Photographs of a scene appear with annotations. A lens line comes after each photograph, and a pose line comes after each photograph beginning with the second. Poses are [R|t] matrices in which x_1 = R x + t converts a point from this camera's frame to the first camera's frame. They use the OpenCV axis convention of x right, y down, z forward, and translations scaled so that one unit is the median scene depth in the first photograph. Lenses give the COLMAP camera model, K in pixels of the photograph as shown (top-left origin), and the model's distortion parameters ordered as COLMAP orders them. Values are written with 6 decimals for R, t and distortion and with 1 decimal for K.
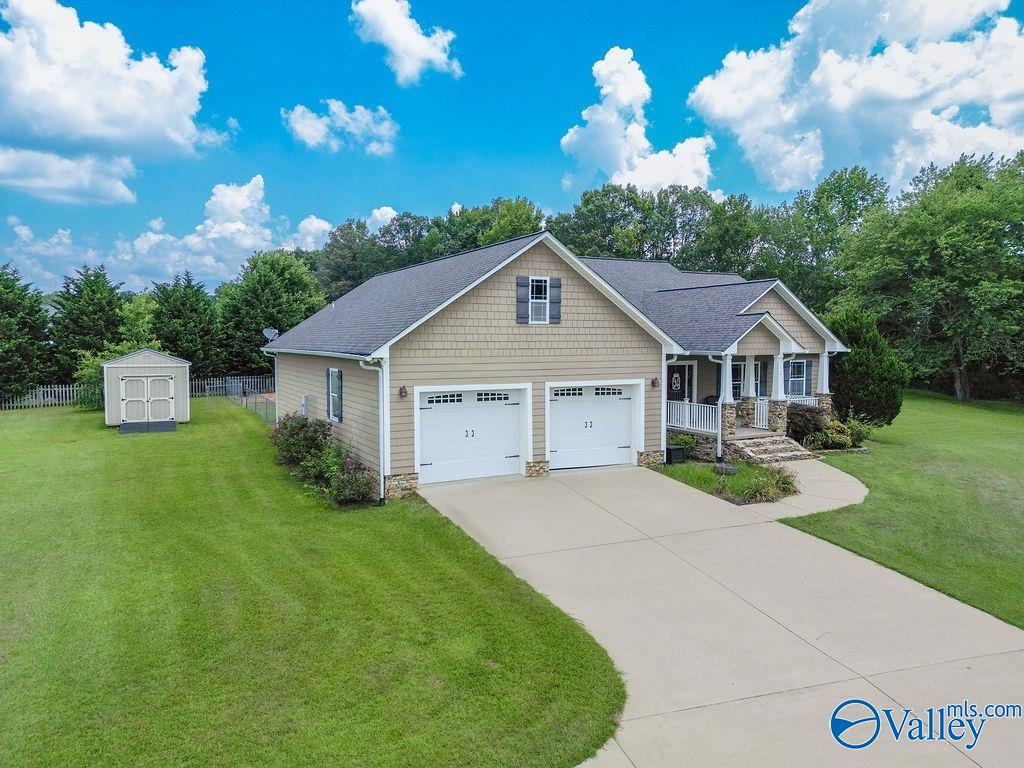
lens RADIAL K [[734.5, 0, 512.0], [0, 734.5, 384.0], [0, 0, 1]] dist [0.085037, -0.090116]
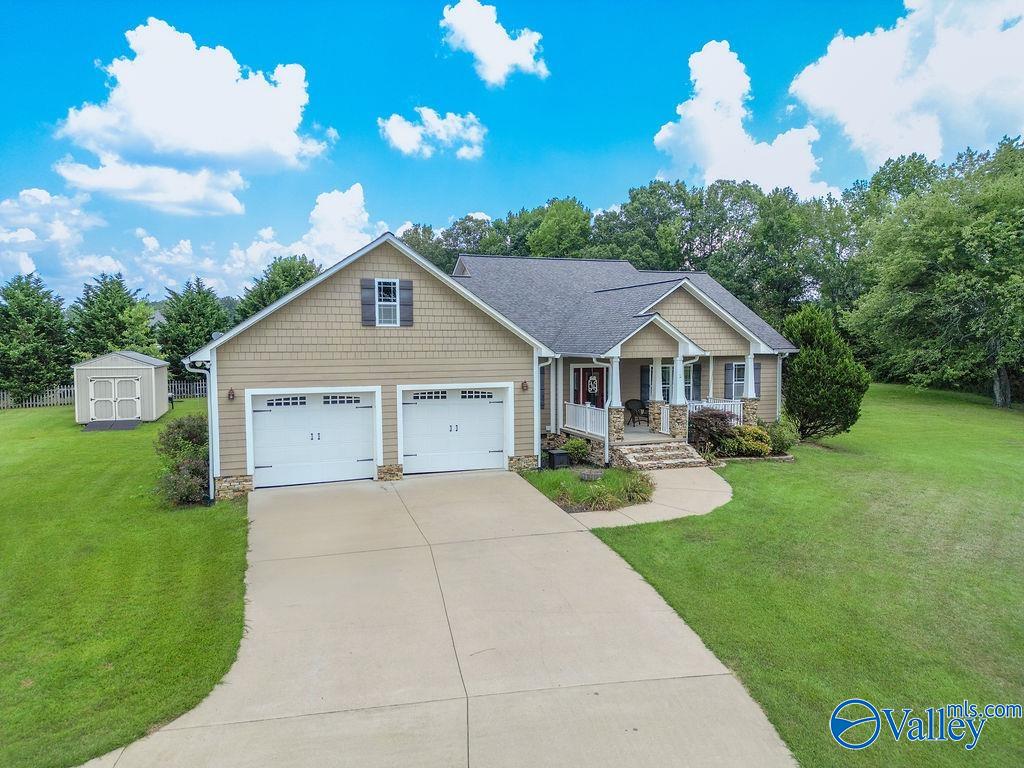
lens RADIAL K [[734.5, 0, 512.0], [0, 734.5, 384.0], [0, 0, 1]] dist [0.085037, -0.090116]
pose [[0.991525, 0.003488, -0.129871, 0.184207], [-0.003616, 0.999993, -0.000753, -0.002207], [0.129867, 0.001216, 0.991531, 0.018962]]
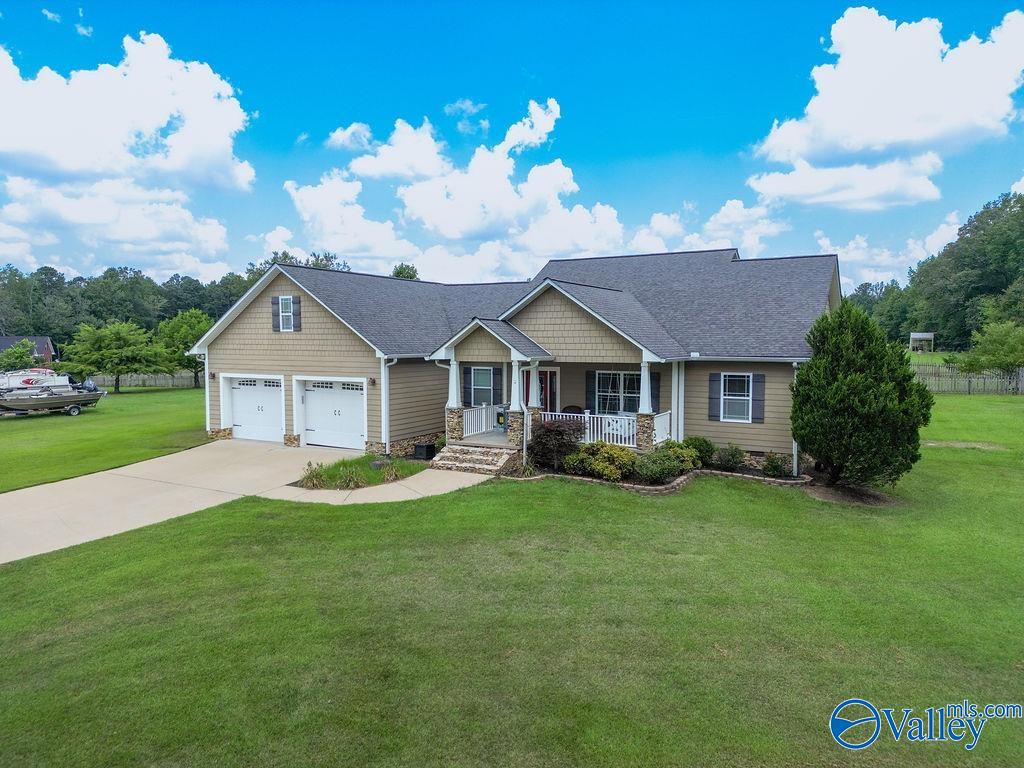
lens RADIAL K [[730.4, 0, 512.4], [0, 730.4, 411.4], [0, 0, 1]] dist [0.009023, 0.002877]
pose [[0.531432, 0.086778, -0.842644, 0.768782], [-0.051996, 0.996205, 0.069800, -0.028325], [0.845504, 0.006720, 0.533927, 0.352972]]
